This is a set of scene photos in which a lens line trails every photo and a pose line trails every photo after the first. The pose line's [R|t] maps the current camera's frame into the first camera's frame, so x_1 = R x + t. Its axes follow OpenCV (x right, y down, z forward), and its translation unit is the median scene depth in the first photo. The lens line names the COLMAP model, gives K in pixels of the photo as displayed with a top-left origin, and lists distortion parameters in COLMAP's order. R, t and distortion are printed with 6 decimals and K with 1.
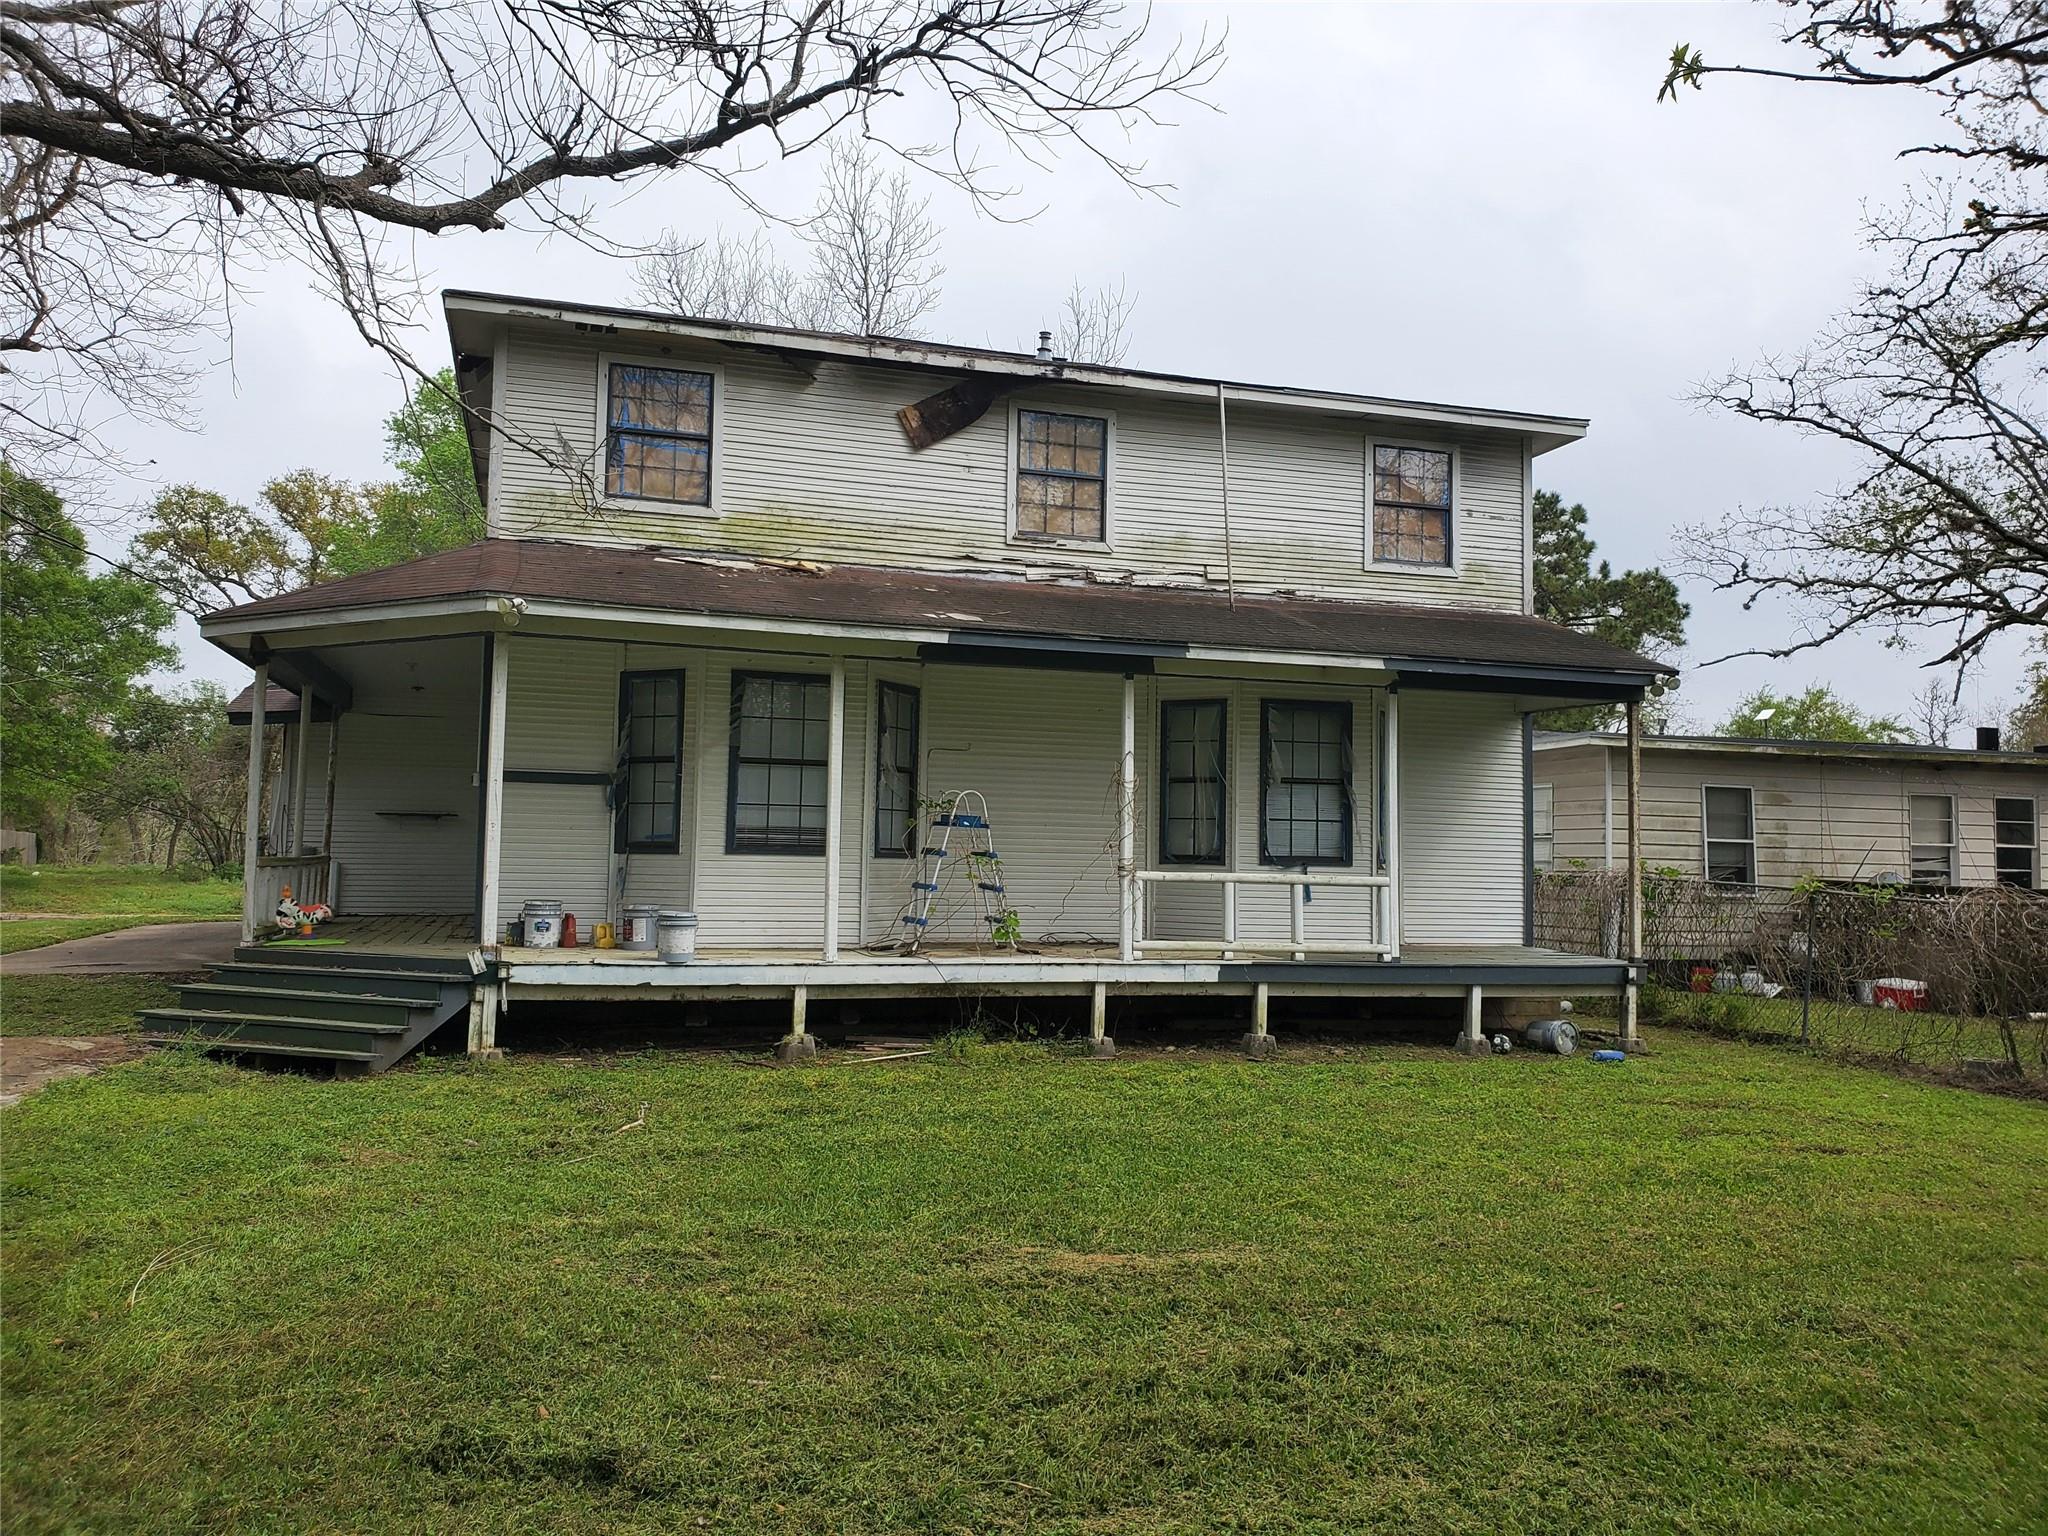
lens RADIAL K [[1593.6, 0, 1024.0], [0, 1593.6, 768.0], [0, 0, 1]] dist [0.211239, -0.608347]
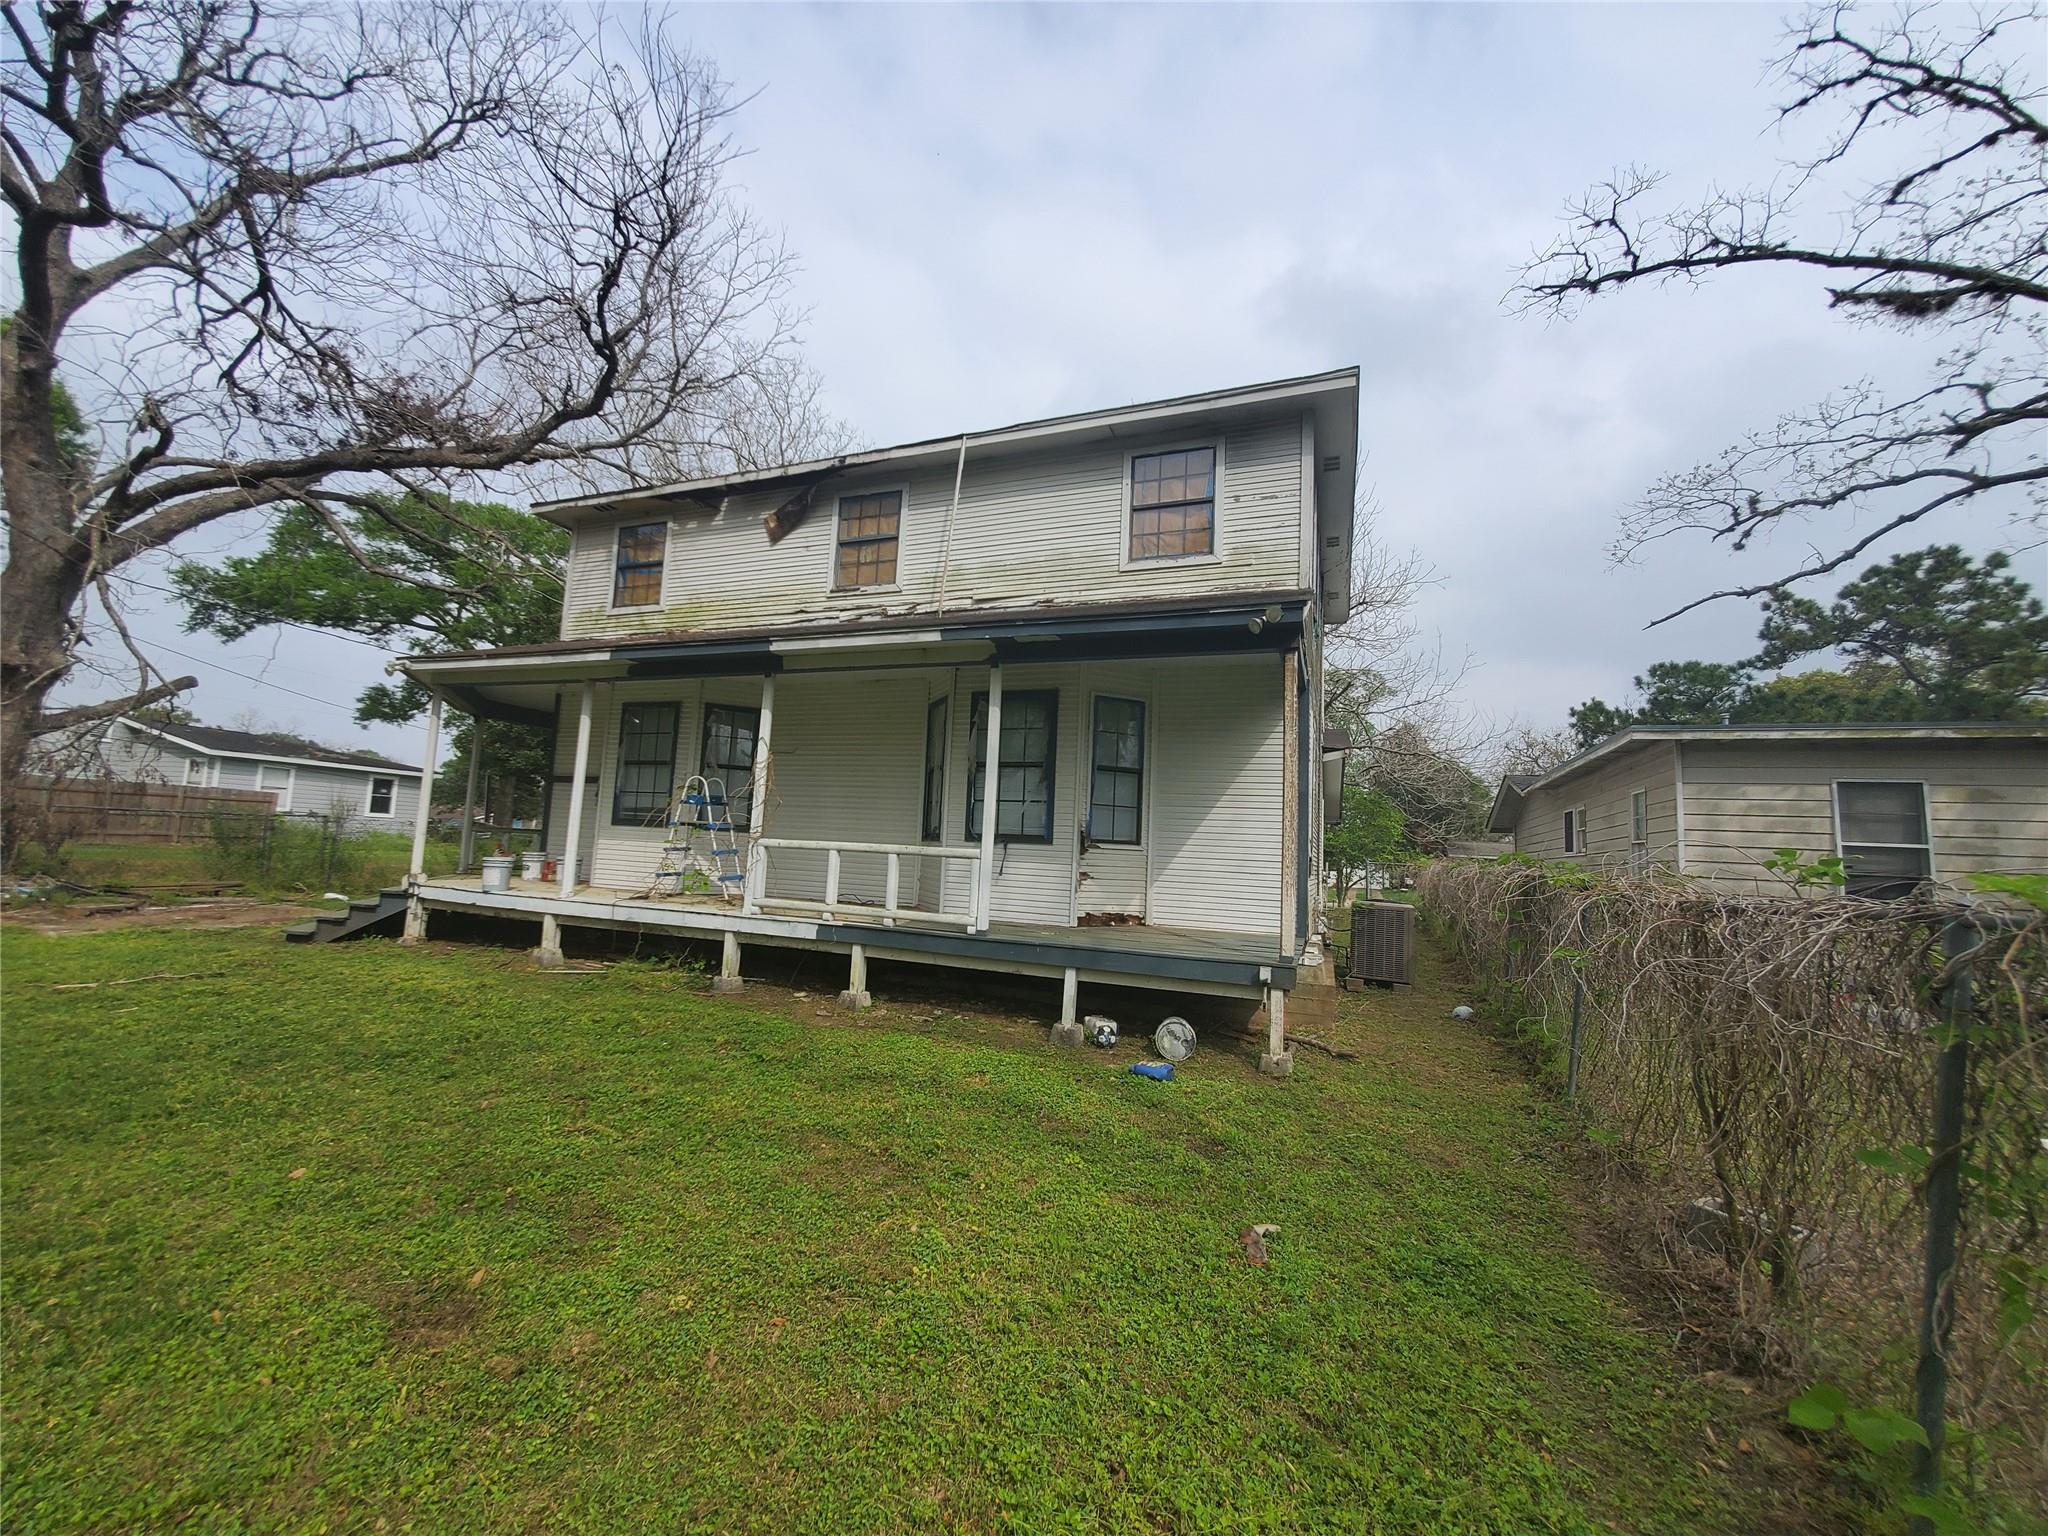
lens RADIAL K [[811.5, 0, 1024.0], [0, 811.5, 768.0], [0, 0, 1]] dist [-0.001118, -0.000496]
pose [[0.776206, -0.048535, -0.628608, 0.531186], [0.003170, 0.997320, -0.073089, 0.051294], [0.630471, 0.054739, 0.774280, 0.586159]]
